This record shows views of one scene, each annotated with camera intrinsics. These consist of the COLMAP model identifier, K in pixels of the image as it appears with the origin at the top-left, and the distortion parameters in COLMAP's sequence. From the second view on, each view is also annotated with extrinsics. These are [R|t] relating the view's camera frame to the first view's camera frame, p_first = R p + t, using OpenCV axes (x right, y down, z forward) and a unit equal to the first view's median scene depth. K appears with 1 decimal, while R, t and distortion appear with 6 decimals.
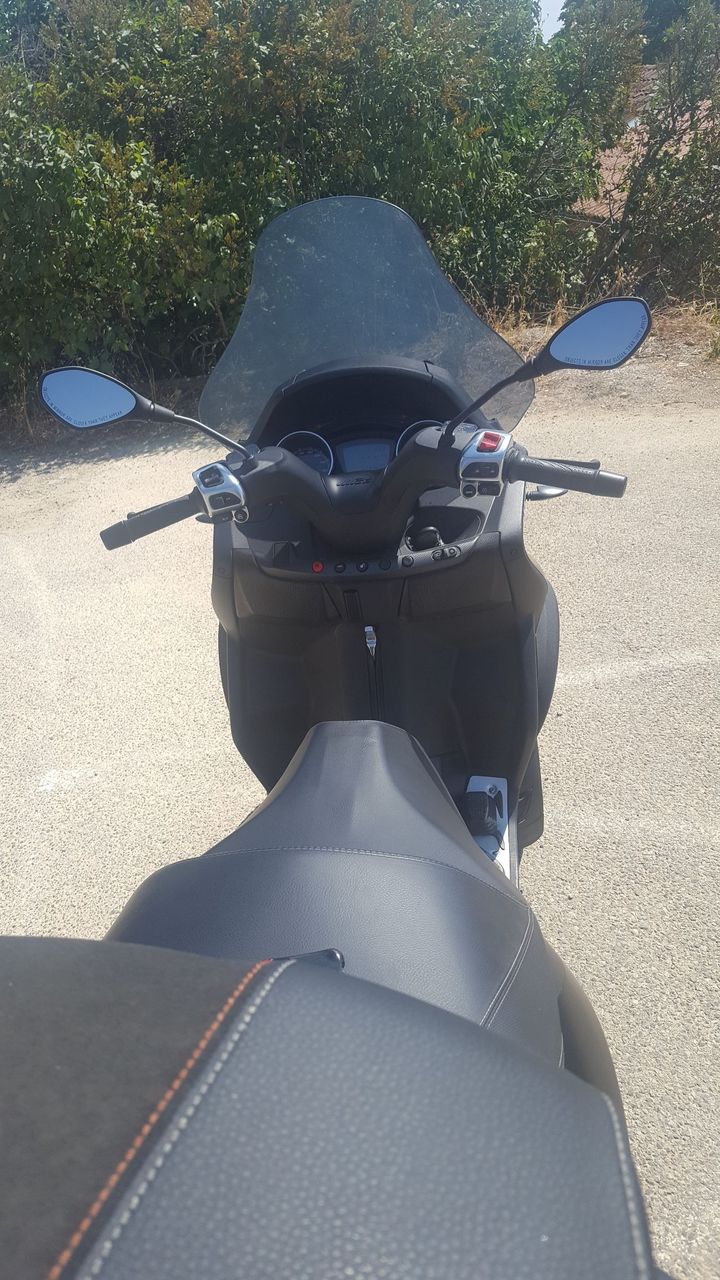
lens RADIAL K [[1015.9, 0, 361.4], [0, 1015.9, 635.0], [0, 0, 1]] dist [0.047542, -0.053264]
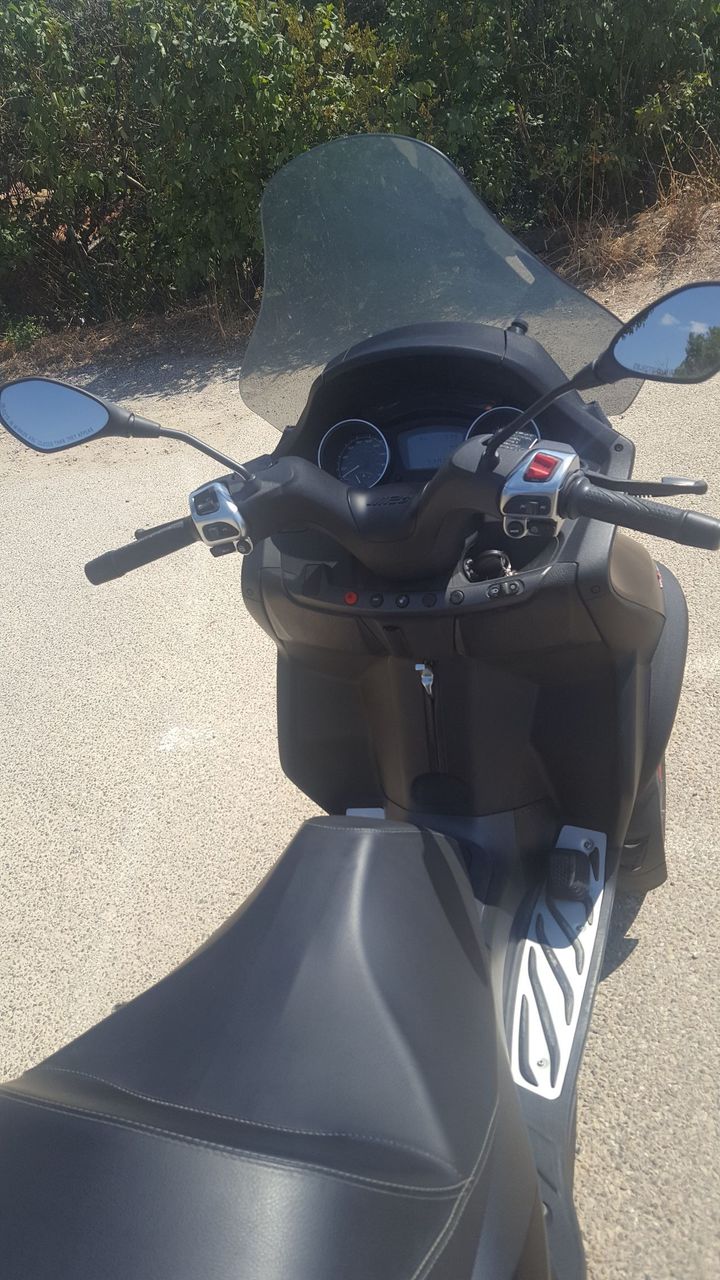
lens RADIAL K [[1015.9, 0, 355.6], [0, 1015.9, 642.5], [0, 0, 1]] dist [0.047542, -0.053264]
pose [[0.970728, 0.049440, -0.235037, 0.118036], [-0.018233, 0.990929, 0.133141, -0.106668], [0.239487, -0.124958, 0.962825, 0.151655]]
